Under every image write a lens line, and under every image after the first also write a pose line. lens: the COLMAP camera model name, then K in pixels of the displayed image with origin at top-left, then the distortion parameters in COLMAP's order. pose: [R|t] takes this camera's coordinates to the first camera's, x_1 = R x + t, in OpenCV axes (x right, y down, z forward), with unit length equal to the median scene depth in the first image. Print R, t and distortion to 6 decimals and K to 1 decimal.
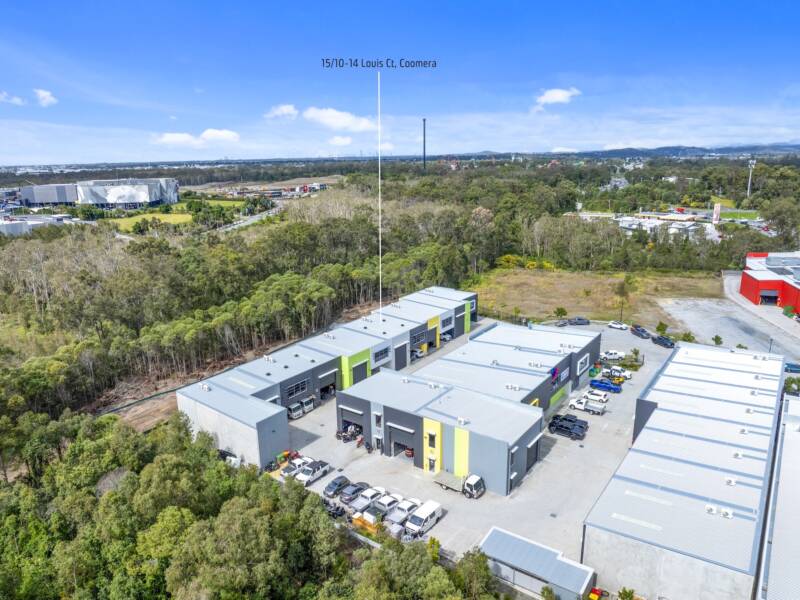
lens RADIAL K [[564.4, 0, 400.0], [0, 564.4, 300.0], [0, 0, 1]] dist [-0.058295, -0.001068]
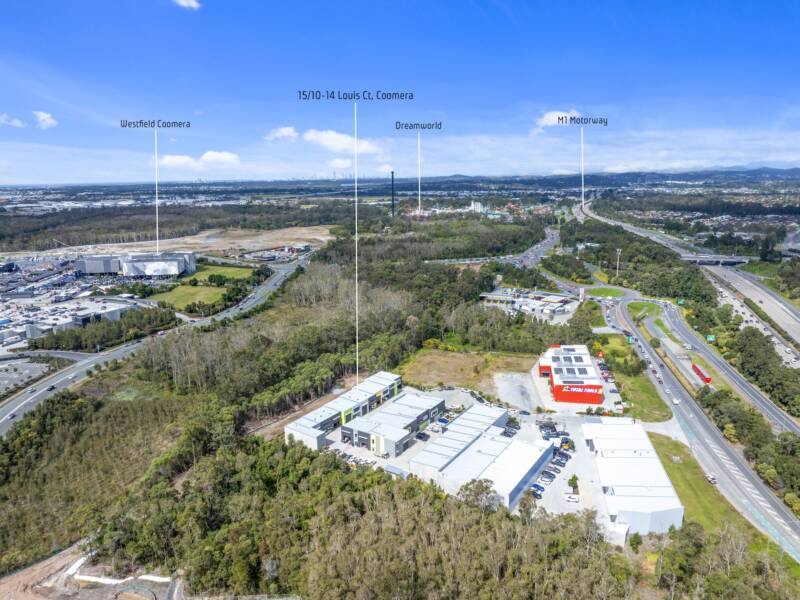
lens RADIAL K [[564.4, 0, 400.0], [0, 564.4, 300.0], [0, 0, 1]] dist [-0.058295, -0.001068]
pose [[0.998960, -0.007955, 0.044901, 0.046166], [0.009455, 0.999401, -0.033290, -0.275758], [-0.044609, 0.033680, 0.998437, -1.382001]]
